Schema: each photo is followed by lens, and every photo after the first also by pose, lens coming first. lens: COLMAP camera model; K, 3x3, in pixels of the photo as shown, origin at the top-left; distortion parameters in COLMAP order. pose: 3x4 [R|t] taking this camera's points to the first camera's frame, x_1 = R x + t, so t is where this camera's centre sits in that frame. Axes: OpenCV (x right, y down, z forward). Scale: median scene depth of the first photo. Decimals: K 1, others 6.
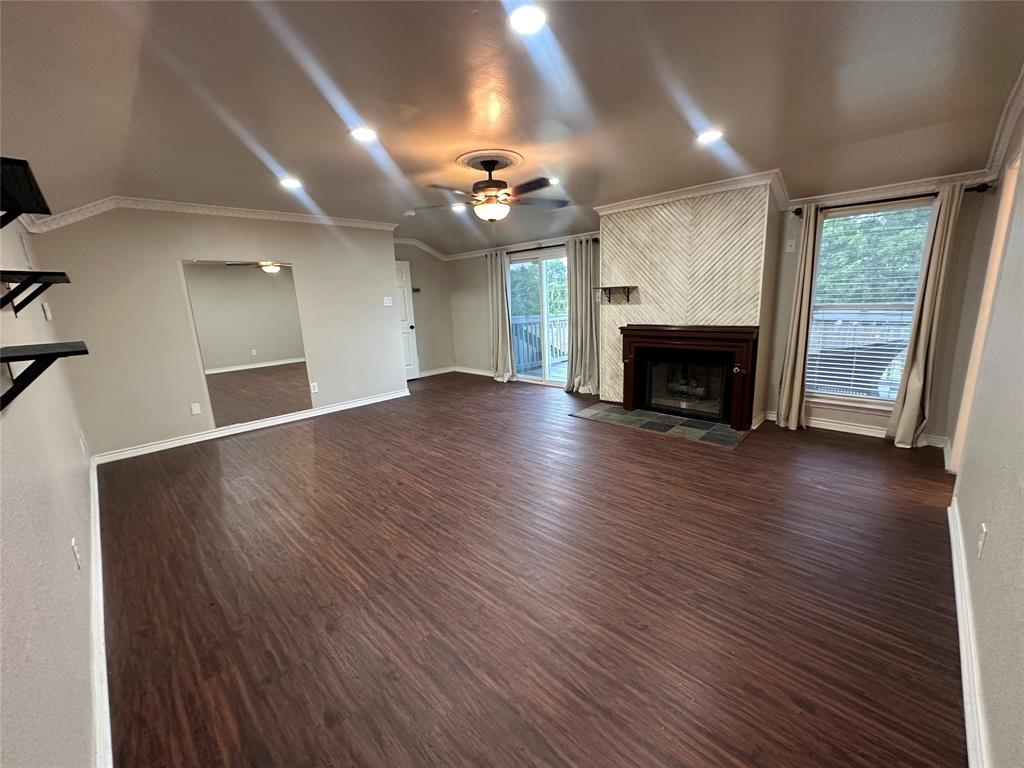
lens RADIAL K [[408.6, 0, 512.0], [0, 408.6, 384.0], [0, 0, 1]] dist [0.000494, 0.000197]
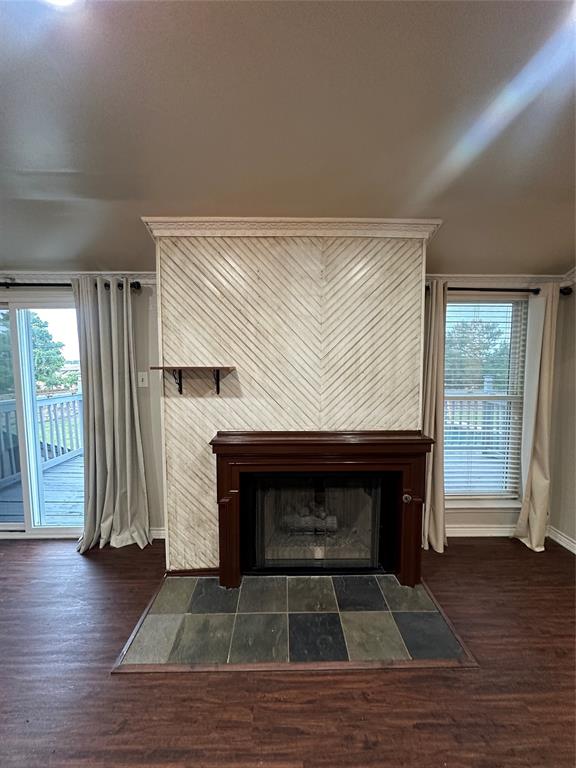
lens RADIAL K [[306.5, 0, 288.0], [0, 306.5, 384.0], [0, 0, 1]] dist [0.000494, 0.000197]
pose [[0.707774, -0.011949, 0.706338, 0.050776], [0.119693, 0.987429, -0.103231, -0.154933], [-0.696226, 0.157608, 0.700307, 0.618610]]
